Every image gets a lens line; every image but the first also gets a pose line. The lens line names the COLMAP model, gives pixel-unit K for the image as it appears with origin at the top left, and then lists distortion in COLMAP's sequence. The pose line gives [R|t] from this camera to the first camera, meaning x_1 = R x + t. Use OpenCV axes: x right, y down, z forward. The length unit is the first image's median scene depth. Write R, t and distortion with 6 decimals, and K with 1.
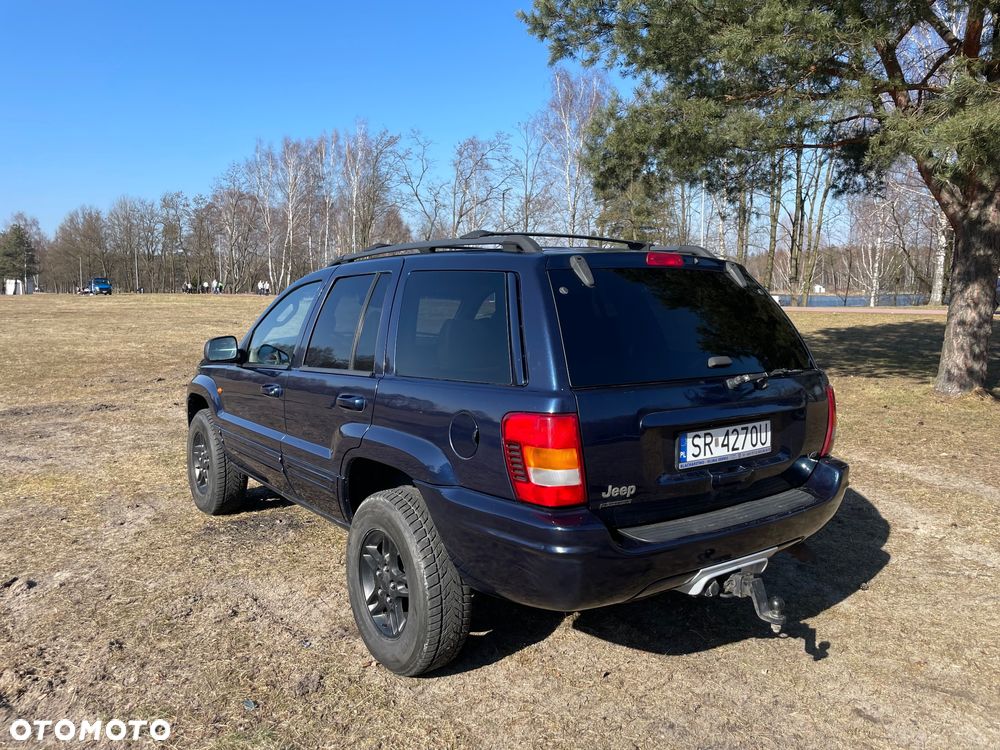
lens RADIAL K [[805.8, 0, 489.6], [0, 805.8, 371.4], [0, 0, 1]] dist [0.096127, -0.151945]
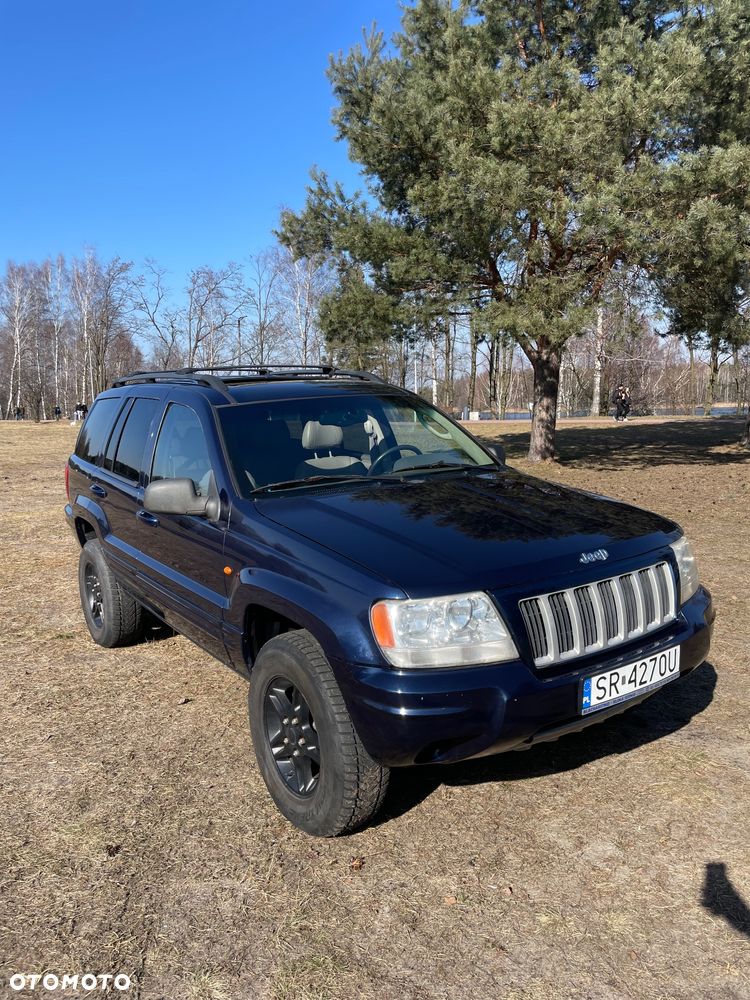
lens RADIAL K [[794.8, 0, 376.6], [0, 794.8, 512.8], [0, 0, 1]] dist [0.079688, -0.098753]
pose [[0.981721, -0.043001, 0.185403, -0.084667], [0.038133, 0.998830, 0.029745, 0.074764], [-0.186465, -0.022131, 0.982212, -0.627210]]
